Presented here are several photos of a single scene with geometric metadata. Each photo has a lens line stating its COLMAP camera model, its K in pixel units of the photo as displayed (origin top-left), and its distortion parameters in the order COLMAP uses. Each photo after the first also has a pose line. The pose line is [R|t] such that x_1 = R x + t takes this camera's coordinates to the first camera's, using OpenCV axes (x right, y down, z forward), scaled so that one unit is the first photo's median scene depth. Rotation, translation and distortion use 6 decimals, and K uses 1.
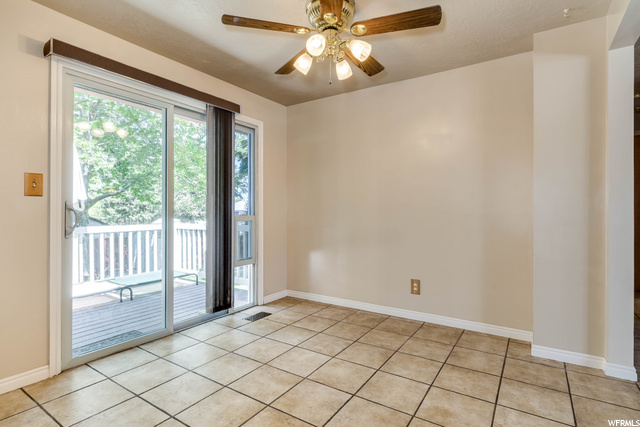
lens RADIAL K [[324.1, 0, 320.0], [0, 324.1, 213.5], [0, 0, 1]] dist [0.001947, 0.000393]
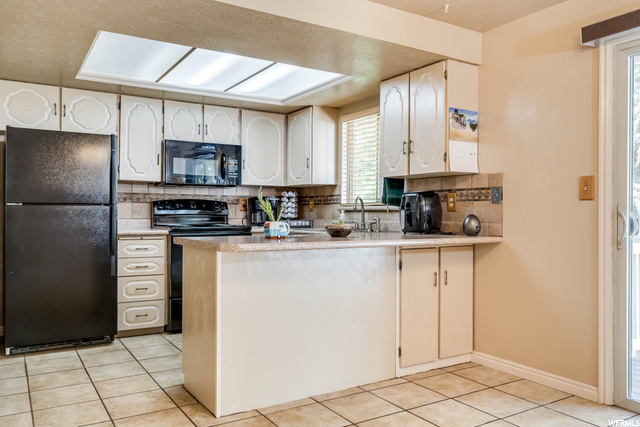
lens RADIAL K [[508.1, 0, 320.0], [0, 508.1, 213.5], [0, 0, 1]] dist [0.003511, -0.001824]
pose [[-0.419625, -0.003343, -0.907691, 0.732115], [-0.009084, 0.999959, 0.000517, -0.008204], [0.907652, 0.008462, -0.419638, 0.854152]]
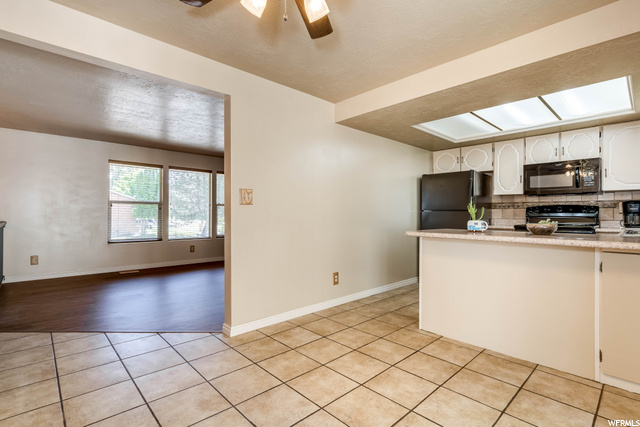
lens RADIAL K [[306.4, 0, 320.0], [0, 306.4, 213.5], [0, 0, 1]] dist [0.006187, -0.000925]
pose [[-0.972776, -0.003771, 0.231716, -0.173848], [-0.003799, 0.999993, 0.000326, -0.009704], [-0.231715, -0.000563, -0.972784, 1.508367]]
